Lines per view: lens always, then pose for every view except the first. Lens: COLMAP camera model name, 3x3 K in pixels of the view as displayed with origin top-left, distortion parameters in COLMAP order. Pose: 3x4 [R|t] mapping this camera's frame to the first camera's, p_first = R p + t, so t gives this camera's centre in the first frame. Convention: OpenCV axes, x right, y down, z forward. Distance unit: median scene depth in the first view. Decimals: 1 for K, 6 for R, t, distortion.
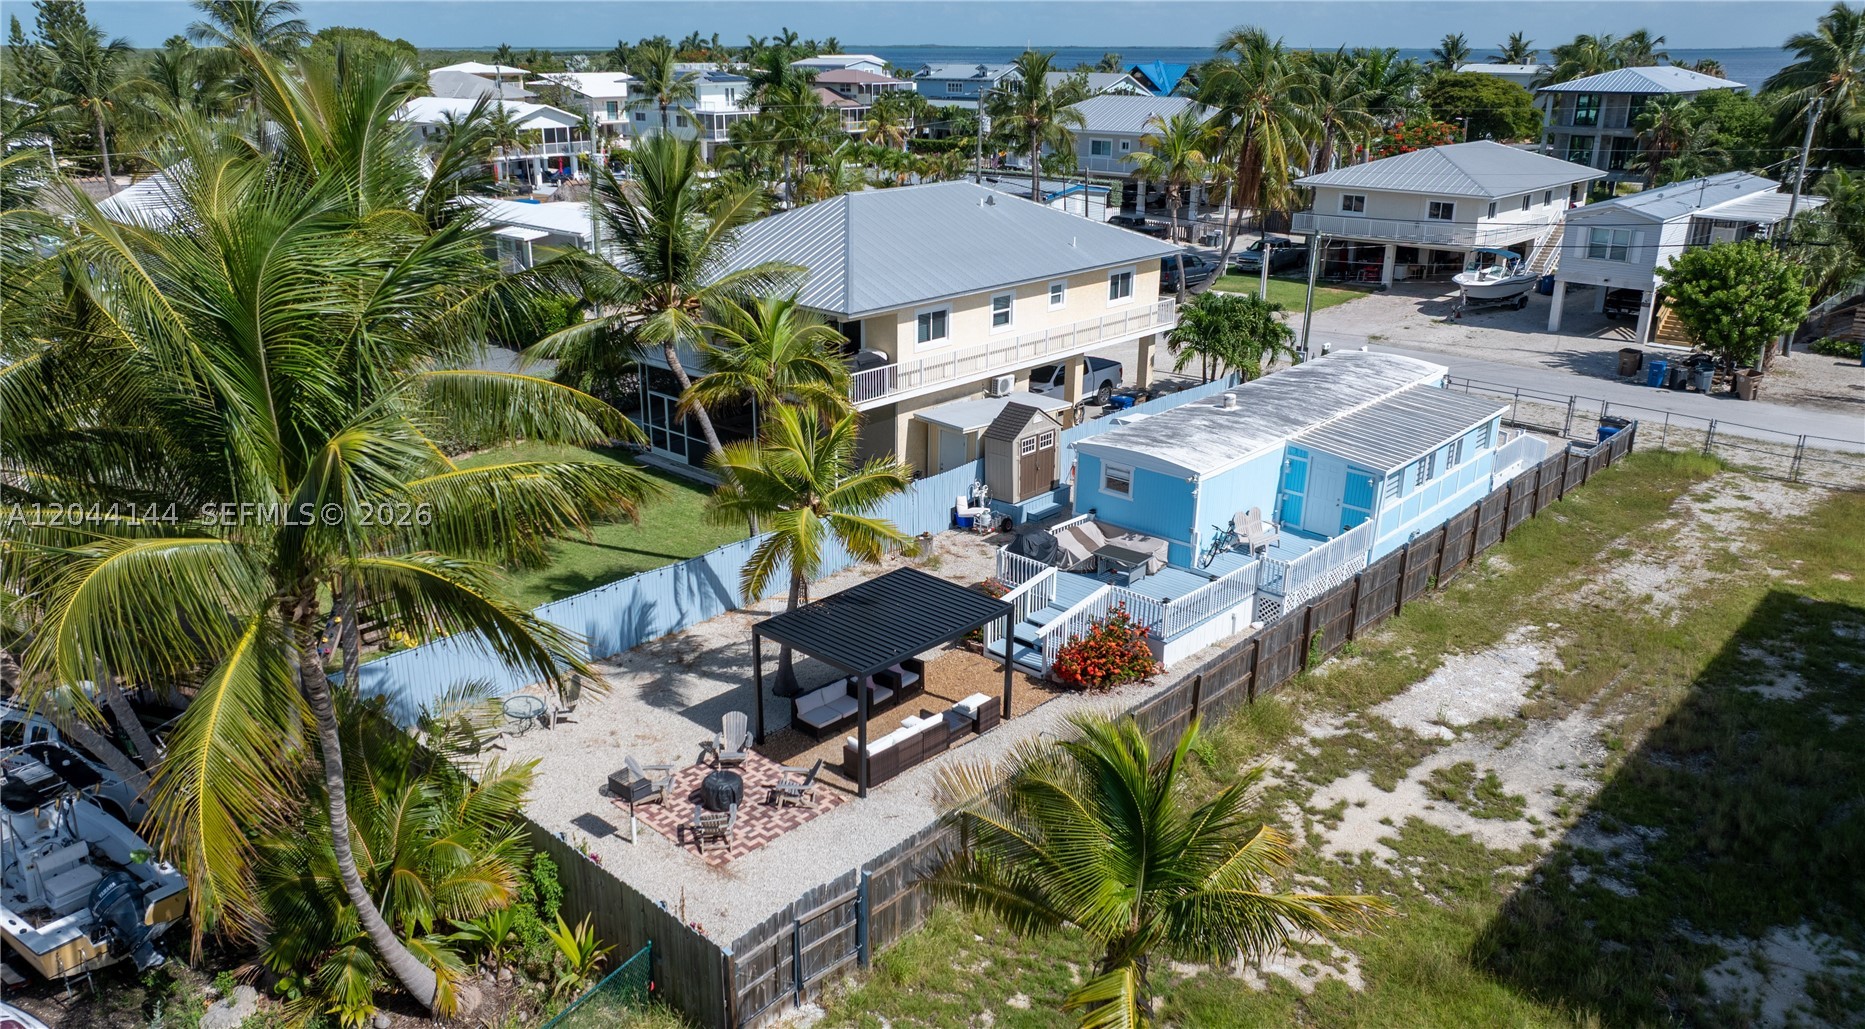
lens RADIAL K [[1354.8, 0, 932.5], [0, 1354.8, 514.5], [0, 0, 1]] dist [-0.005549, 0.005401]
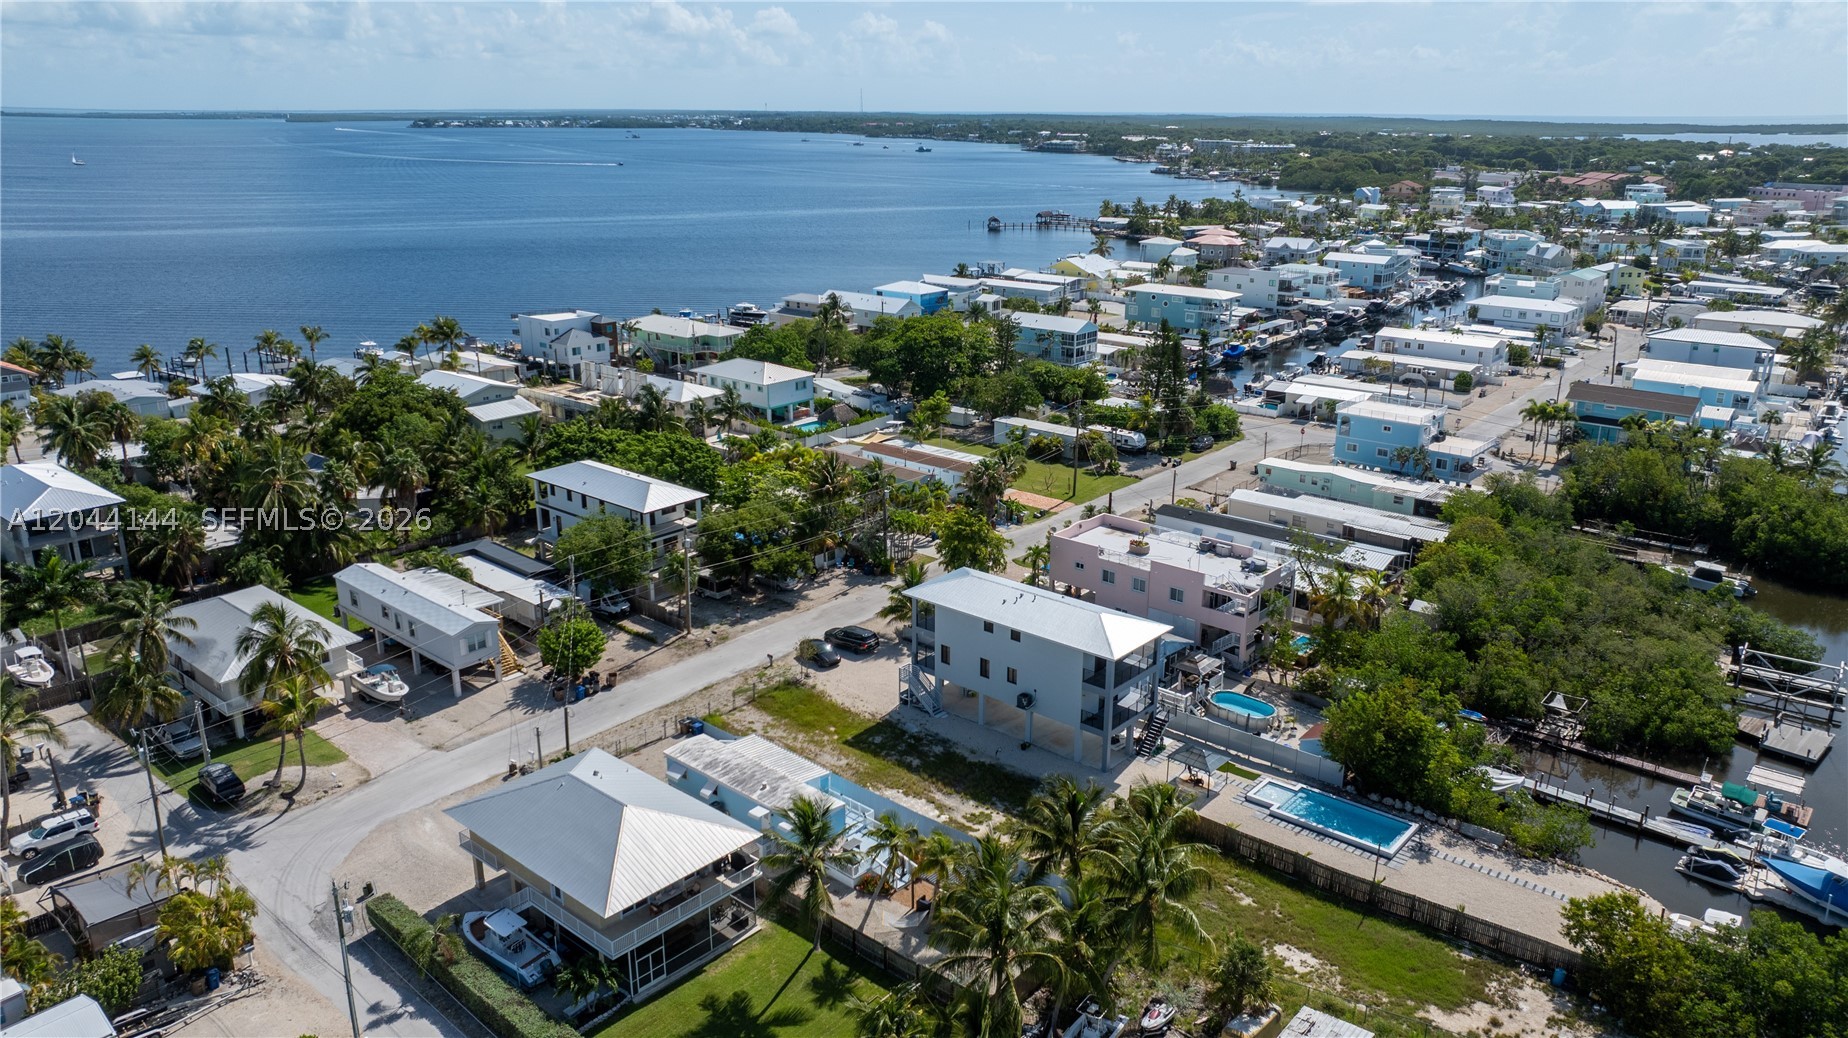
lens RADIAL K [[1276.4, 0, 924.0], [0, 1276.4, 519.0], [0, 0, 1]] dist [-0.001935, -0.035470]
pose [[-0.027439, -0.307263, 0.951229, -2.054548], [0.323787, 0.897554, 0.299265, -1.250331], [-0.945732, 0.316207, 0.074859, 0.466995]]
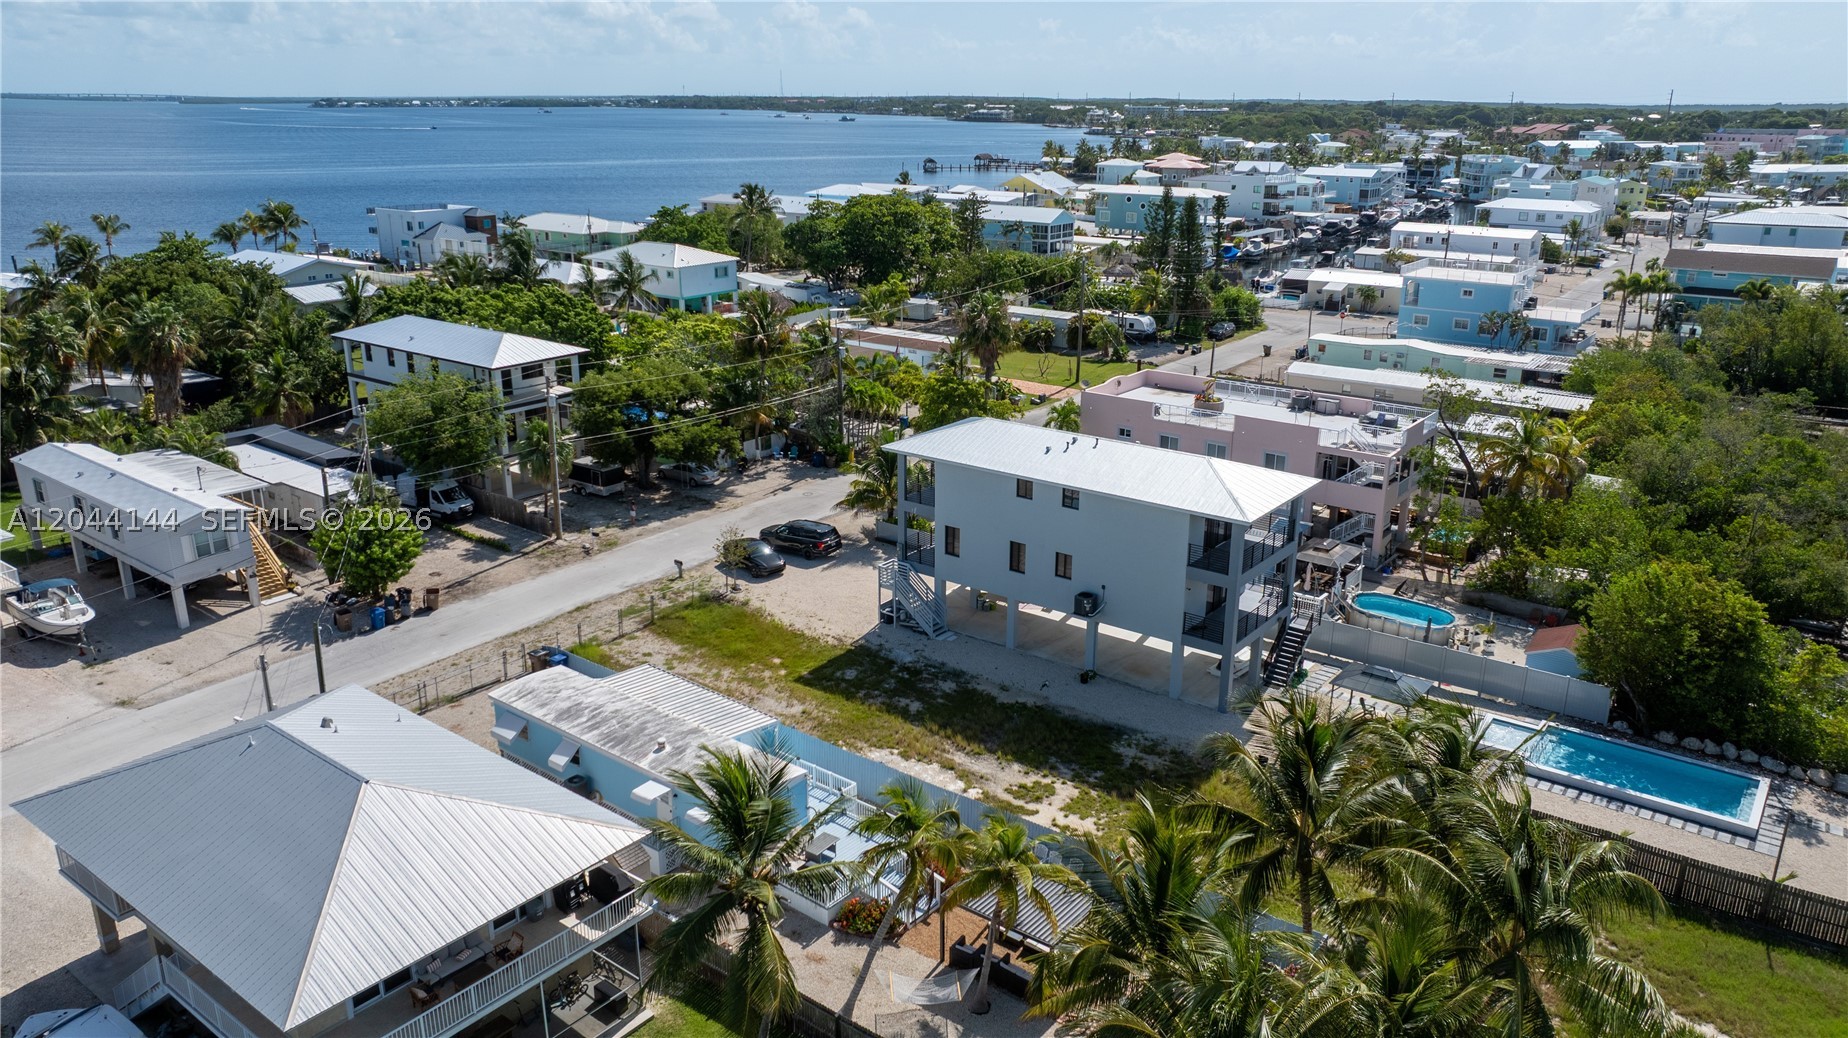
lens RADIAL K [[1276.4, 0, 924.0], [0, 1276.4, 519.0], [0, 0, 1]] dist [-0.001935, -0.035470]
pose [[-0.086633, -0.314546, 0.945281, -1.069137], [0.321605, 0.889218, 0.325365, -0.700305], [-0.942902, 0.332194, 0.024124, 0.735438]]
